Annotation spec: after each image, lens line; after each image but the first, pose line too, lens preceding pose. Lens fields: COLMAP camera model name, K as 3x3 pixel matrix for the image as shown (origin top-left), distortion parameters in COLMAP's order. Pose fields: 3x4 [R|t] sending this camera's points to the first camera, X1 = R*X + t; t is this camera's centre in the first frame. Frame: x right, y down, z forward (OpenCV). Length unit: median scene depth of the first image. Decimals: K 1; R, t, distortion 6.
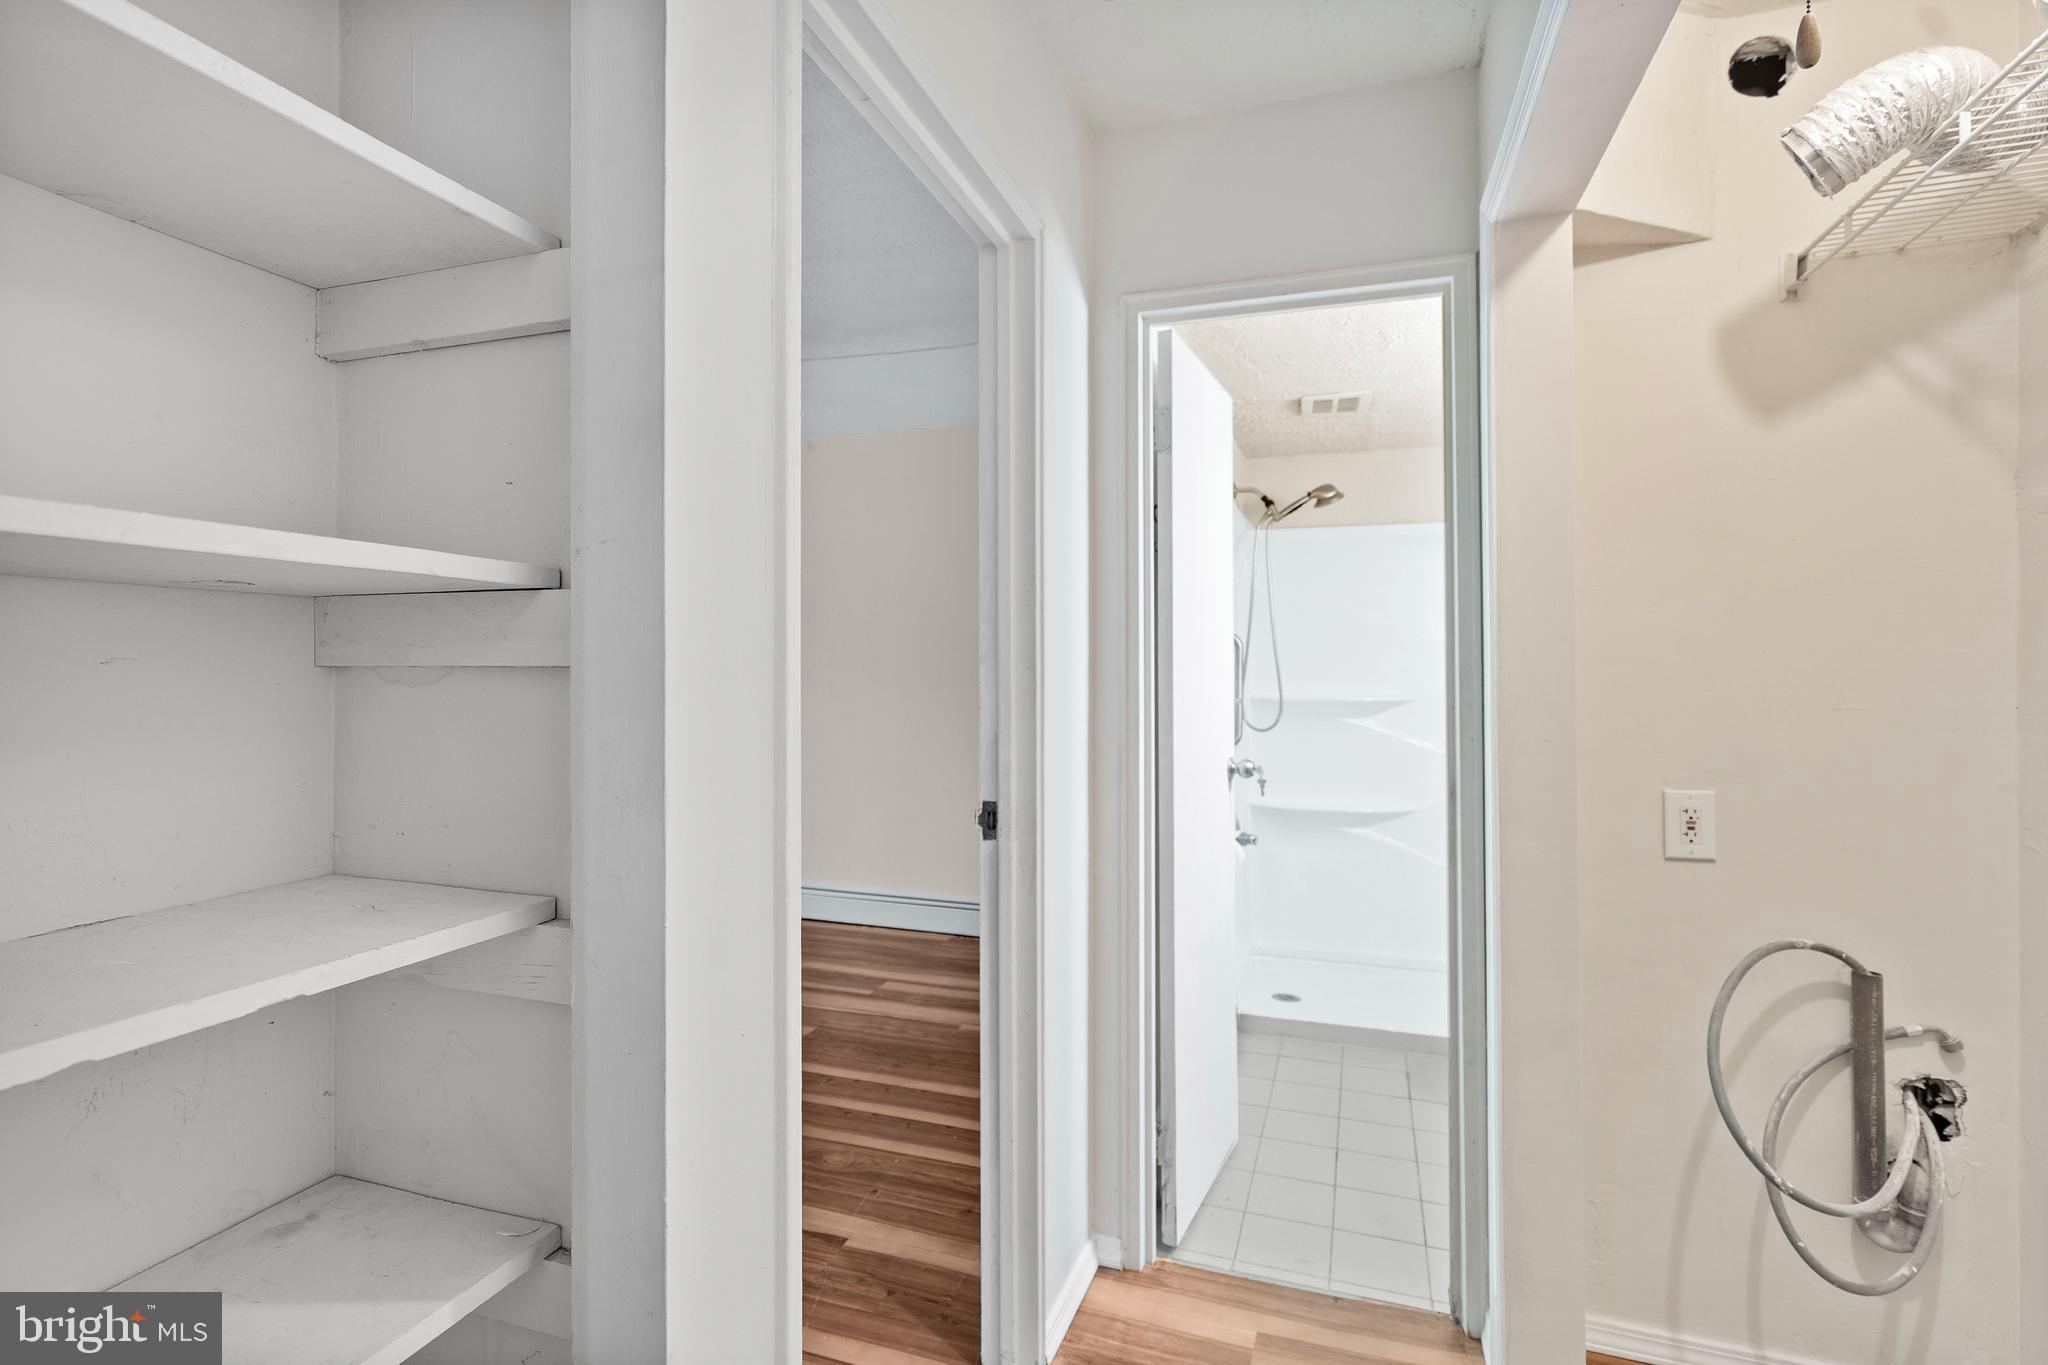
lens RADIAL K [[968.2, 0, 1063.6], [0, 968.2, 689.2], [0, 0, 1]] dist [-0.002619, -0.000207]
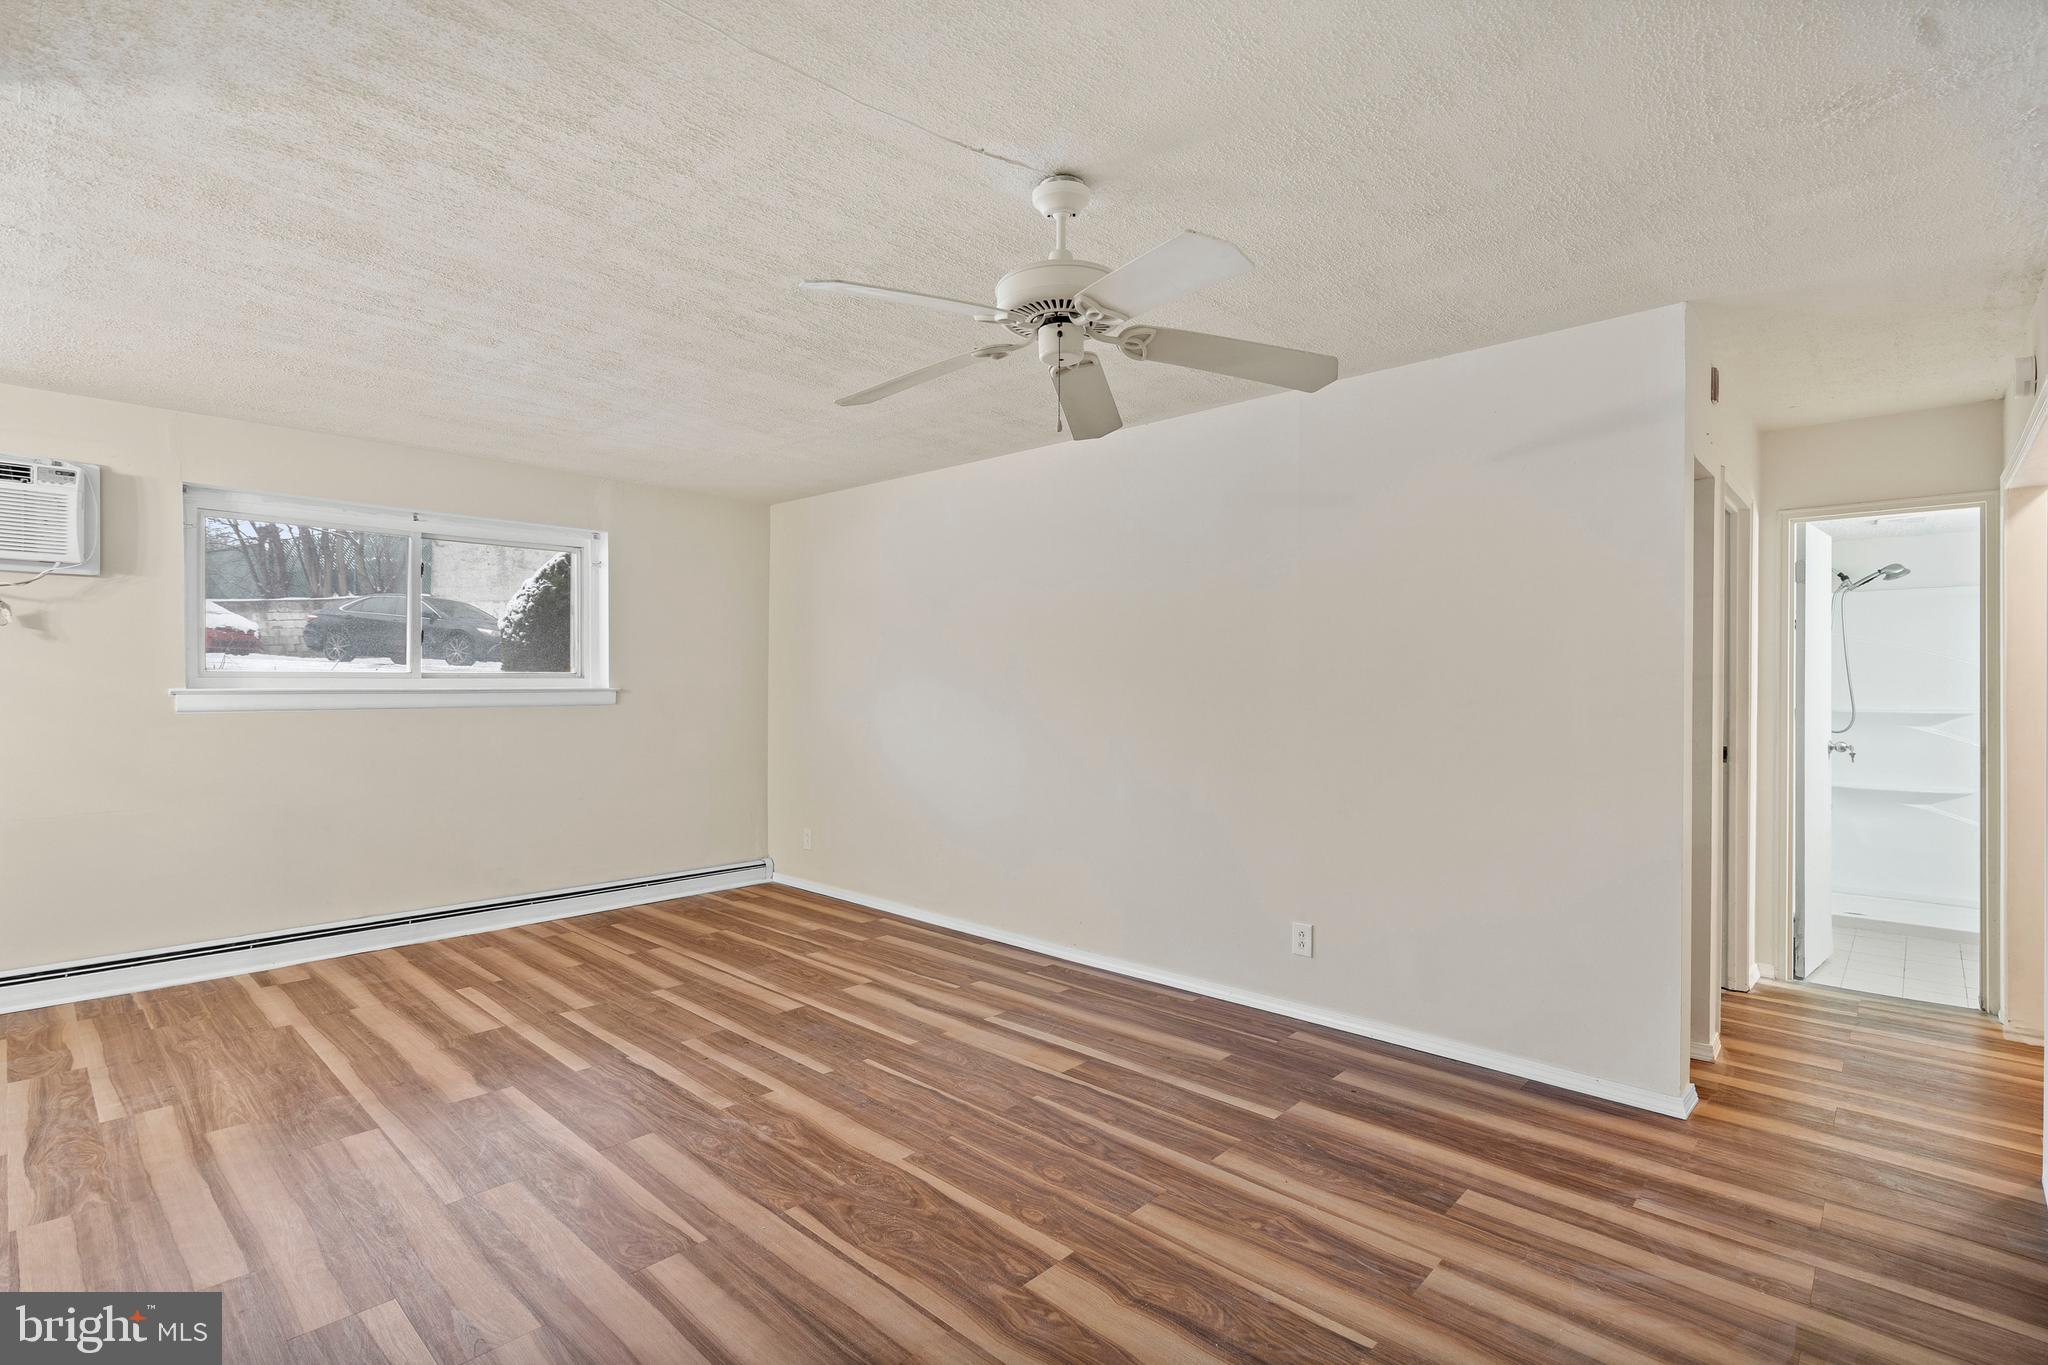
lens RADIAL K [[968.2, 0, 1016.5], [0, 968.2, 685.5], [0, 0, 1]] dist [-0.002619, -0.000207]
pose [[0.900916, 0.008015, -0.433919, -0.442186], [-0.006276, 0.999966, 0.005440, -0.034325], [0.433947, -0.002178, 0.900936, -1.370066]]
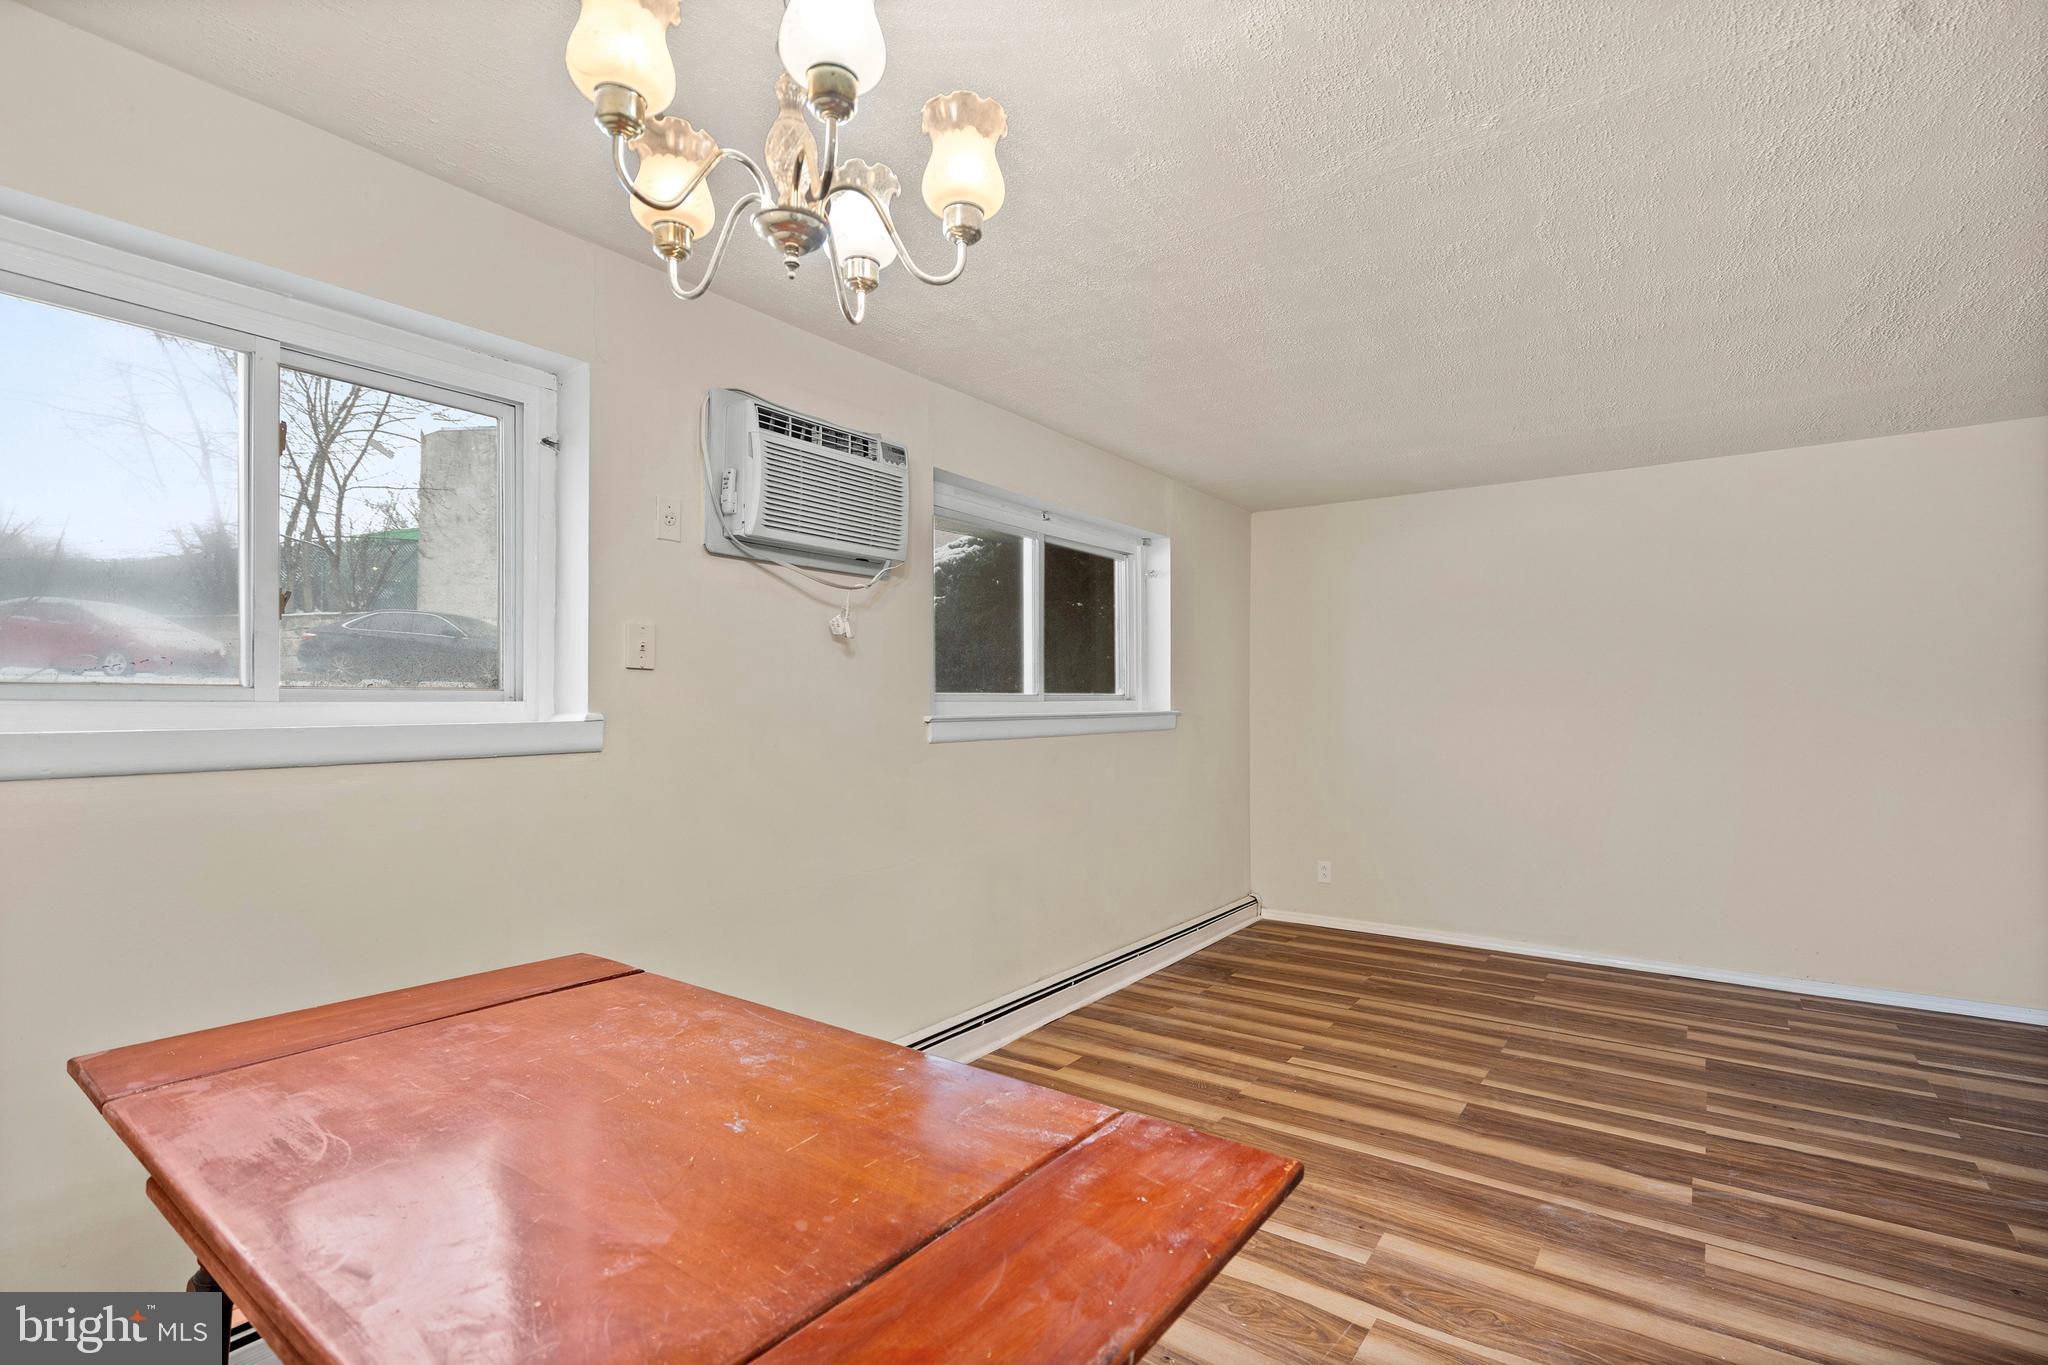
lens RADIAL K [[968.2, 0, 1020.0], [0, 968.2, 701.2], [0, 0, 1]] dist [-0.002619, -0.000207]
pose [[0.947142, -0.001205, -0.320812, -1.966959], [0.001510, 0.999999, 0.000701, -0.032405], [0.320811, -0.001148, 0.947143, -1.784263]]
